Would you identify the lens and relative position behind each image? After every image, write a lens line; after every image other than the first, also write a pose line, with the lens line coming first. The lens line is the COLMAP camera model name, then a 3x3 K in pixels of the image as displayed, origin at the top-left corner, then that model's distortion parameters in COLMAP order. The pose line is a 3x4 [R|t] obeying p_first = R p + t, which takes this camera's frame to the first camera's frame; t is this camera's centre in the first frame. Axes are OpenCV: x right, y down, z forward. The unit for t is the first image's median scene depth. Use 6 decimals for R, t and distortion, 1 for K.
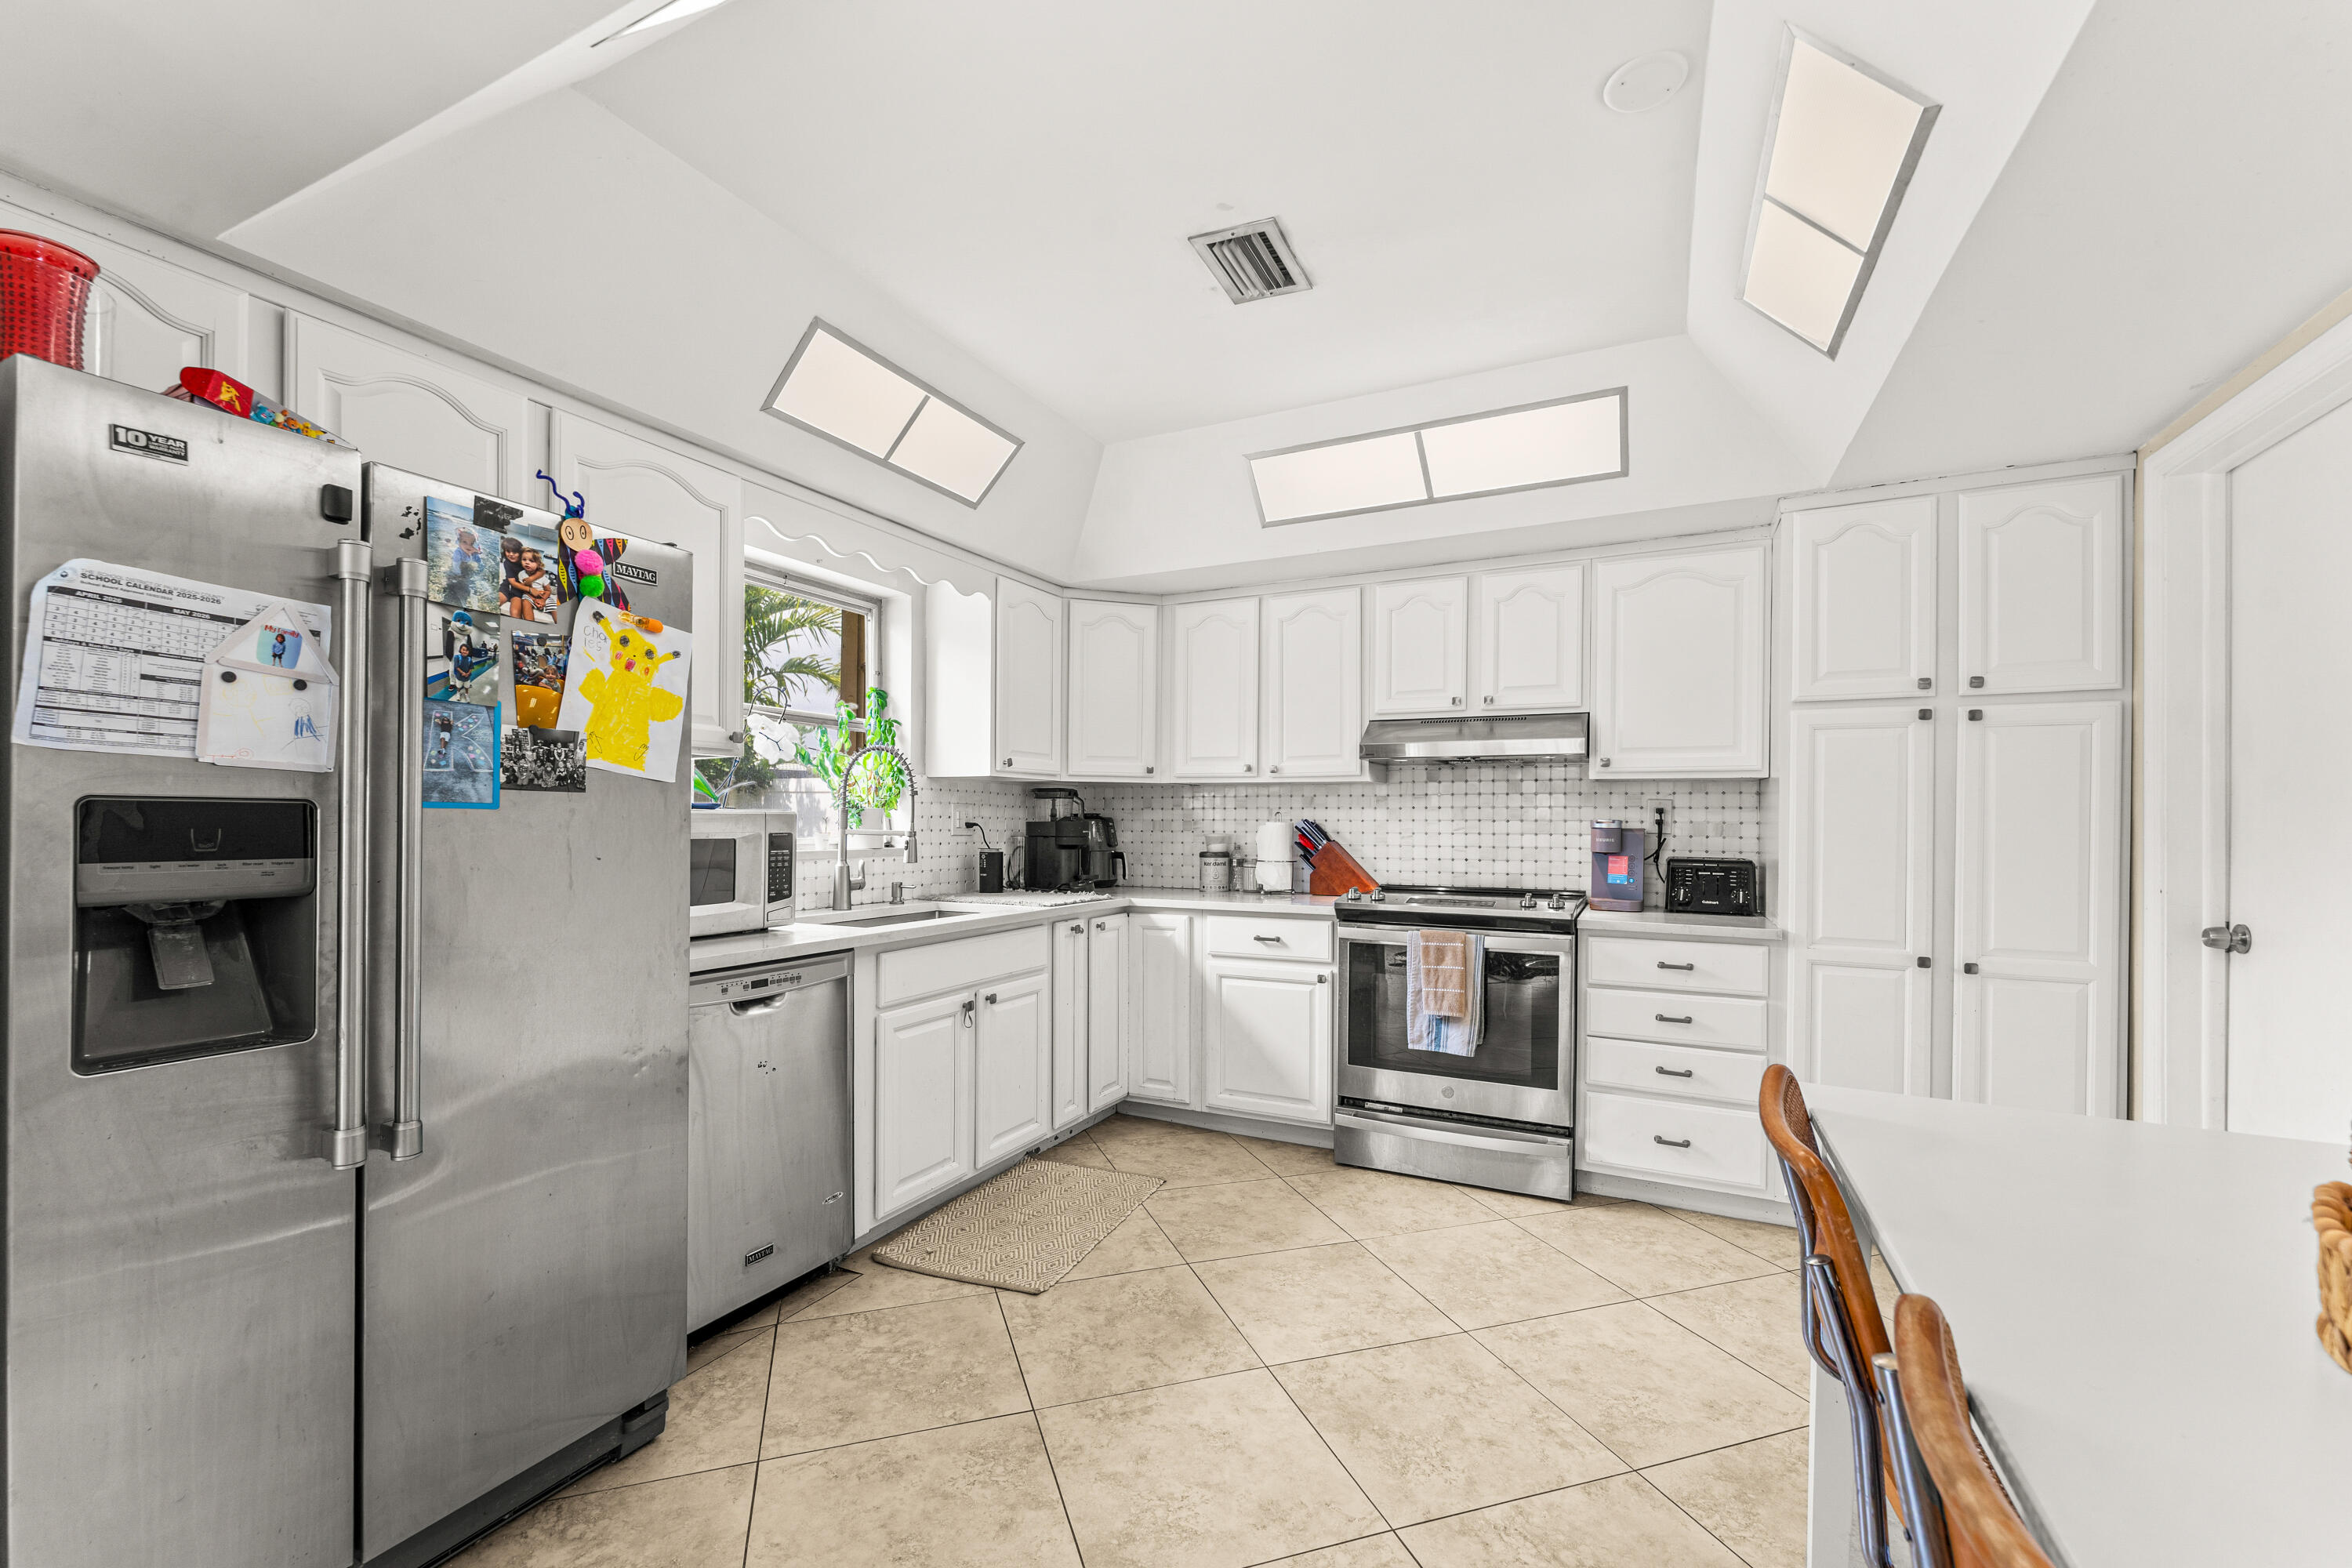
lens RADIAL K [[962.6, 0, 1159.6], [0, 962.6, 814.2], [0, 0, 1]] dist [-0.002671, -0.000625]
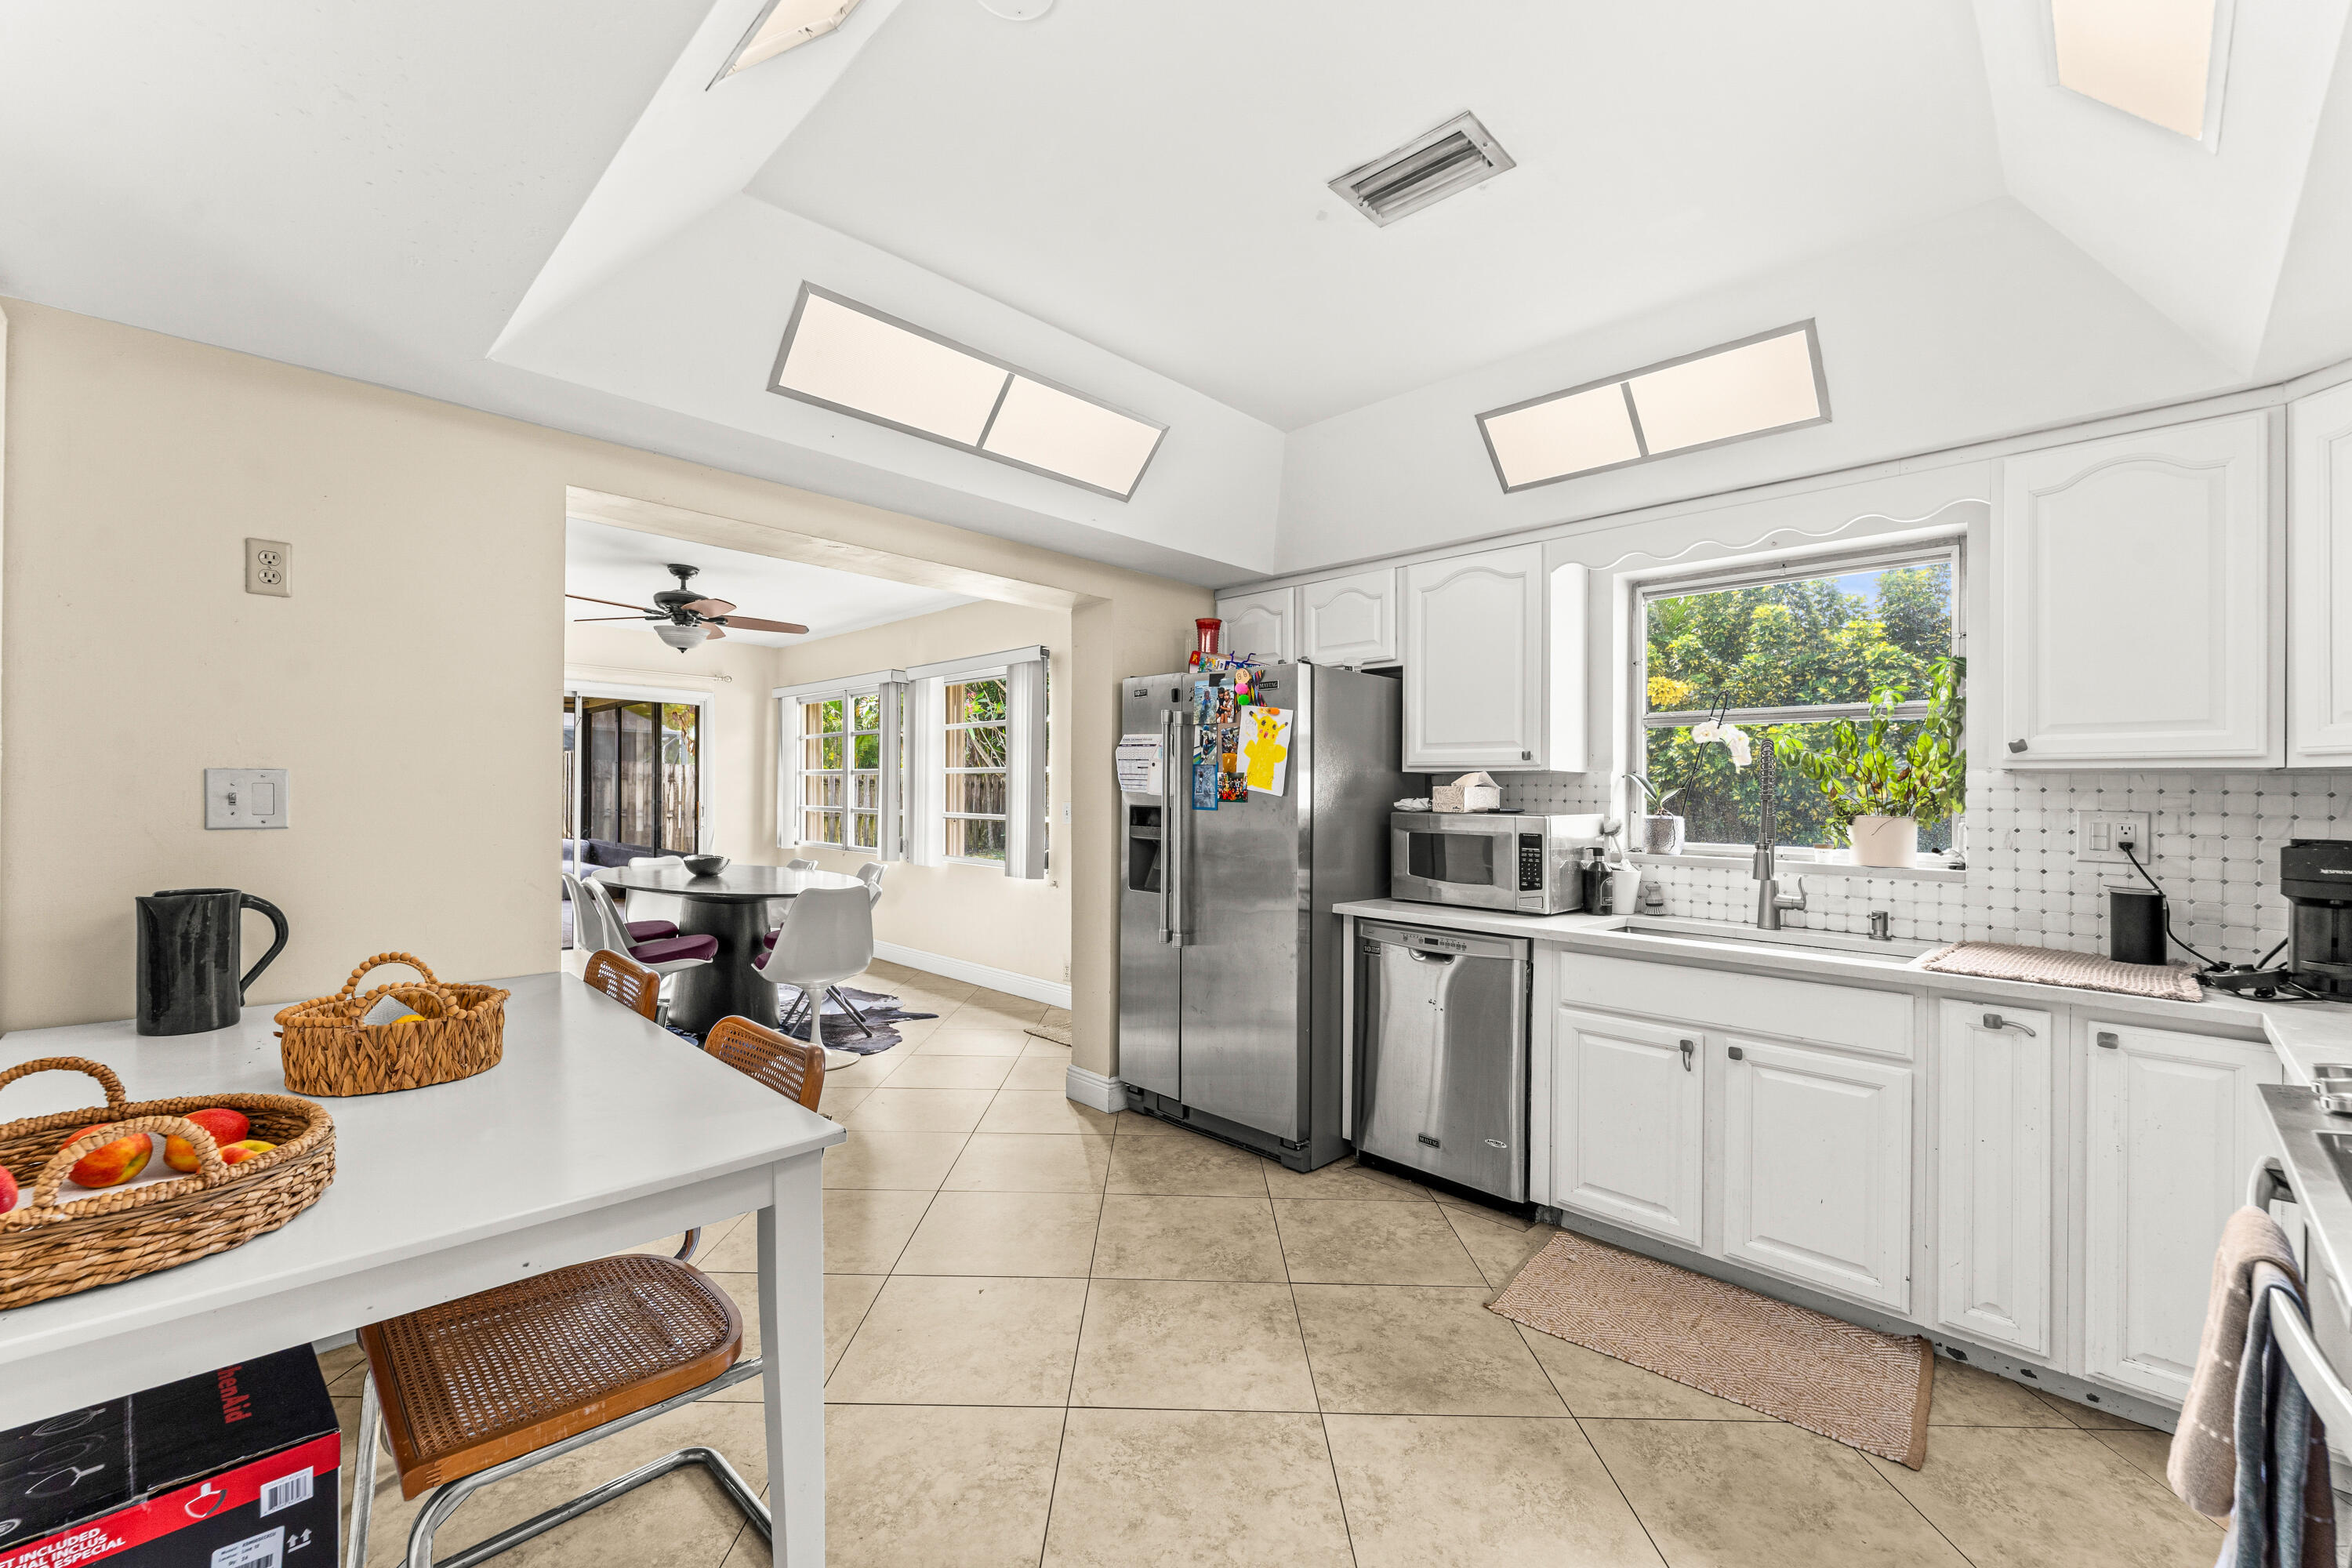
lens RADIAL K [[962.6, 0, 1191.1], [0, 962.6, 798.0], [0, 0, 1]] dist [-0.002671, -0.000625]
pose [[-0.298779, -0.002257, -0.954320, 0.853814], [-0.010491, 0.999945, 0.000920, -0.020921], [0.954265, 0.010286, -0.298786, 0.942289]]
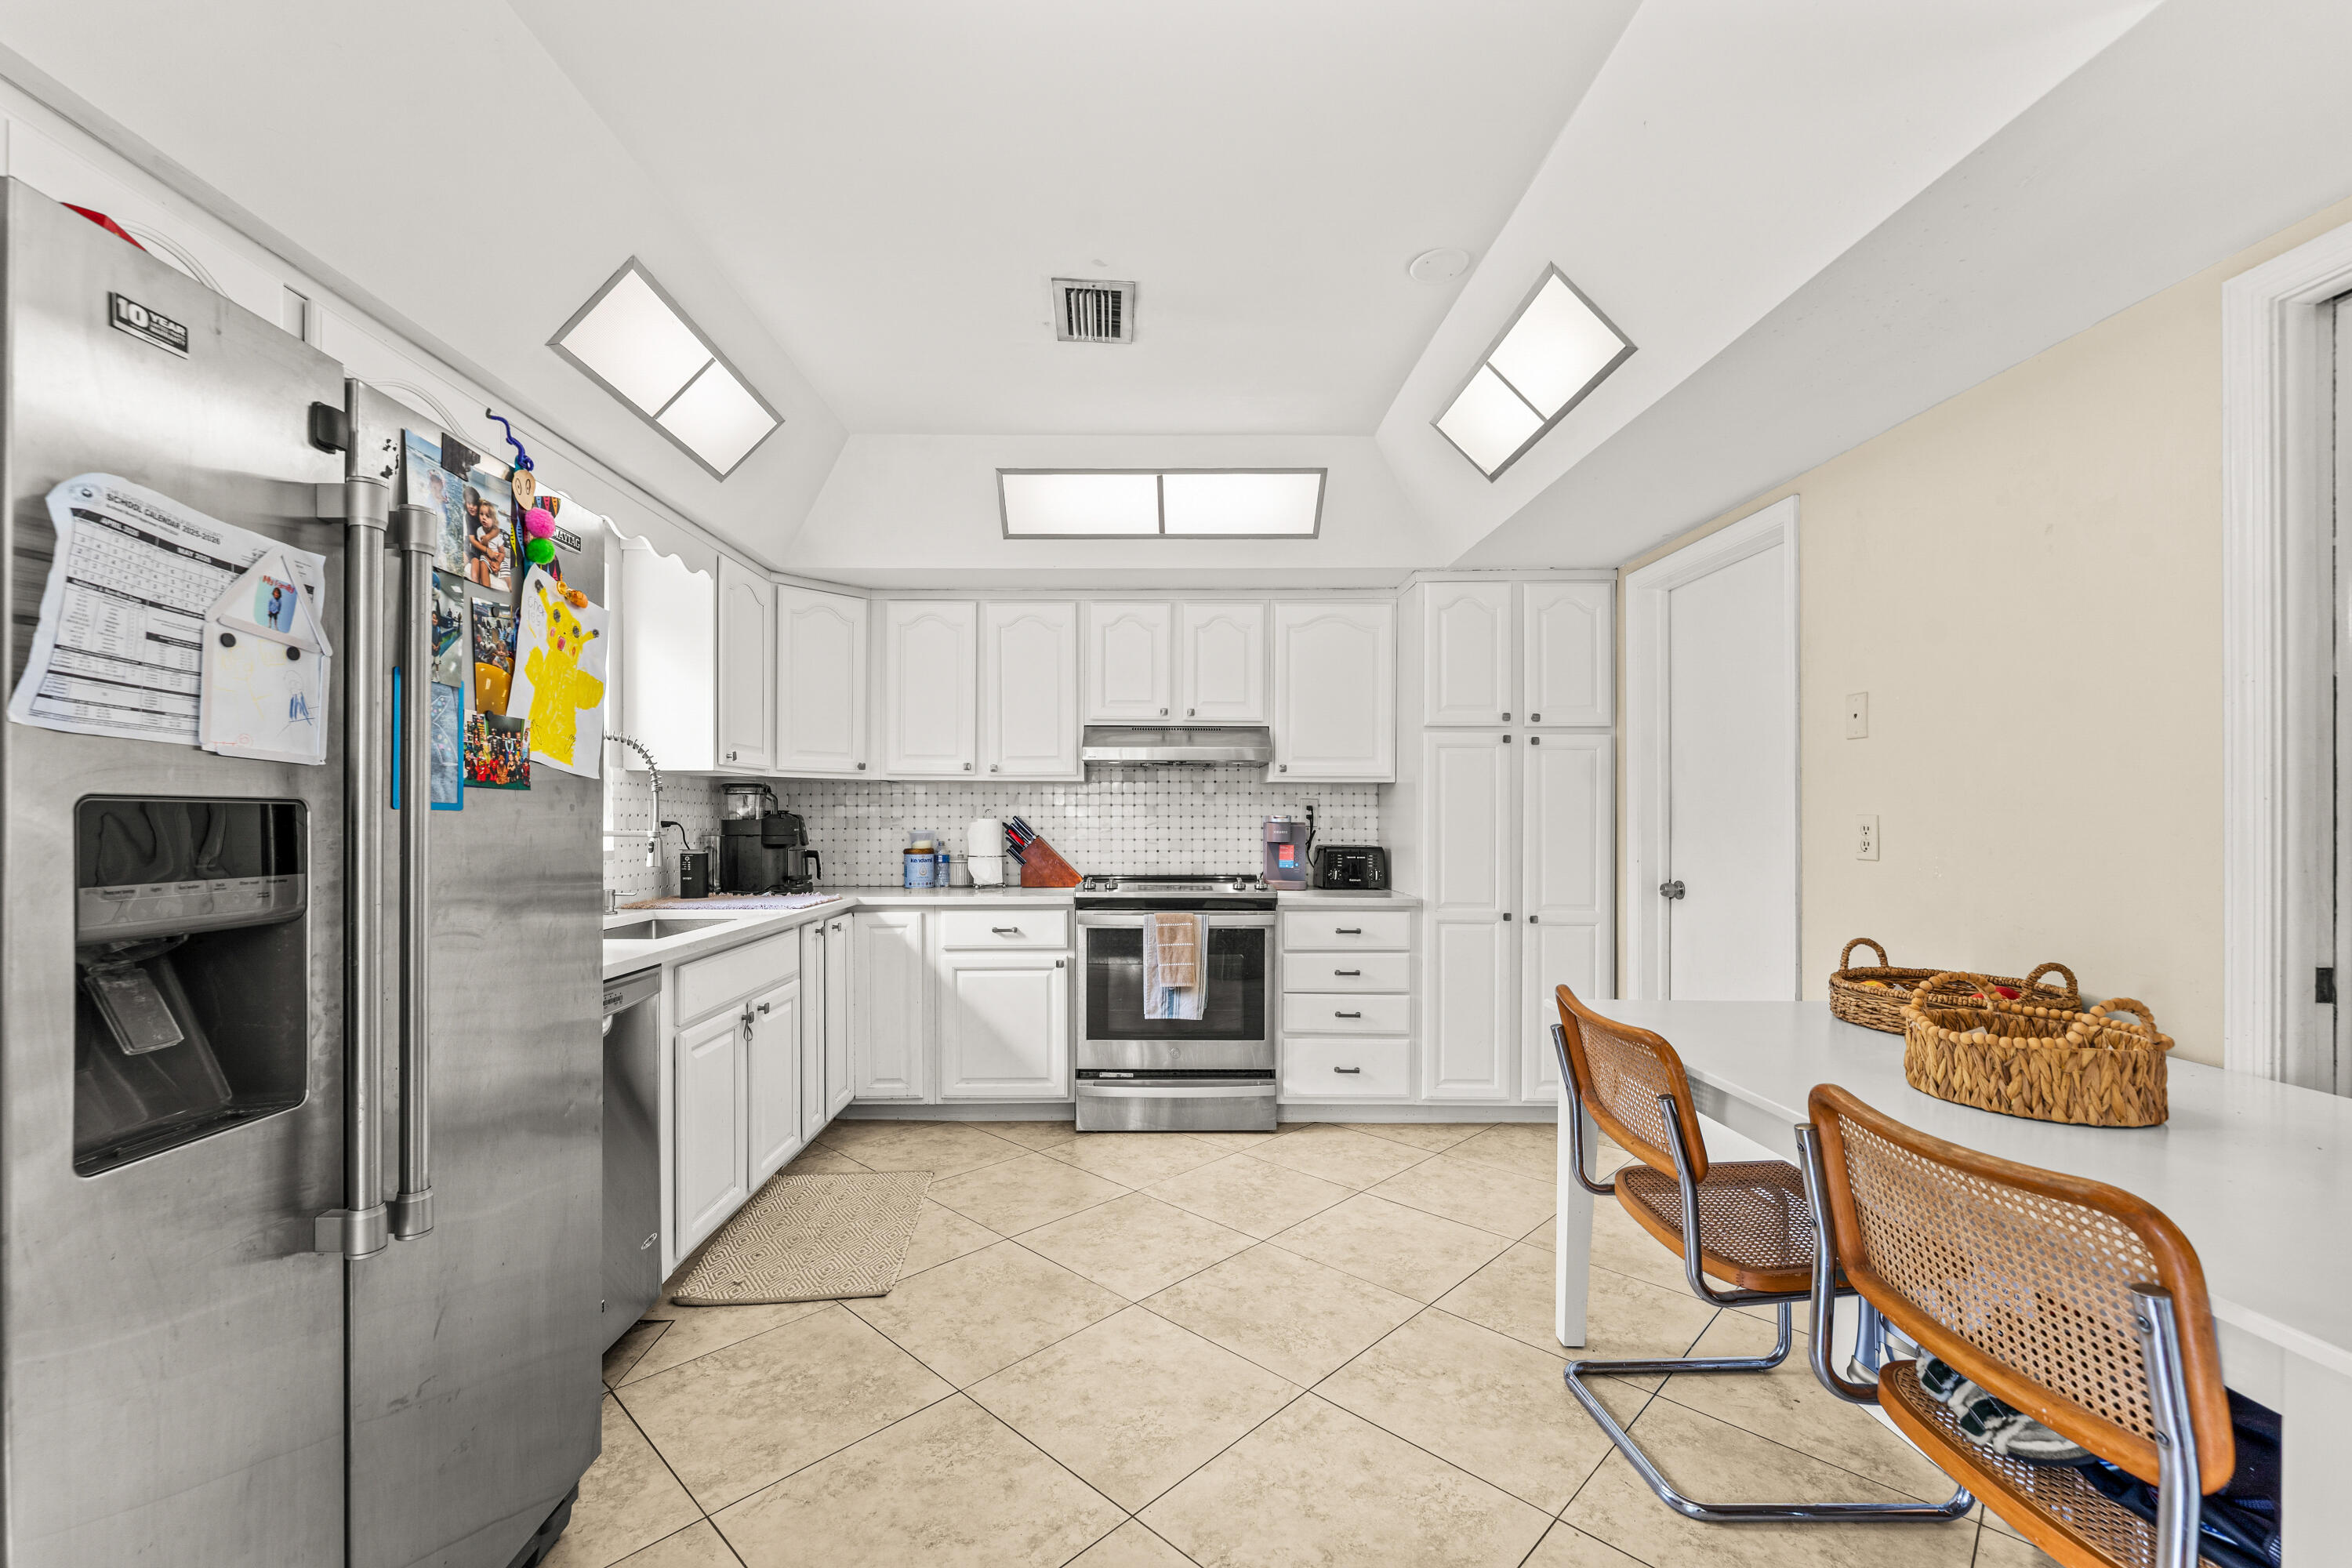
lens RADIAL K [[962.6, 0, 1139.2], [0, 962.6, 809.3], [0, 0, 1]] dist [-0.002671, -0.000625]
pose [[0.893294, -0.001353, 0.449471, -0.314724], [0.001367, 0.999999, 0.000293, -0.003298], [-0.449471, 0.000353, 0.893295, -0.006588]]
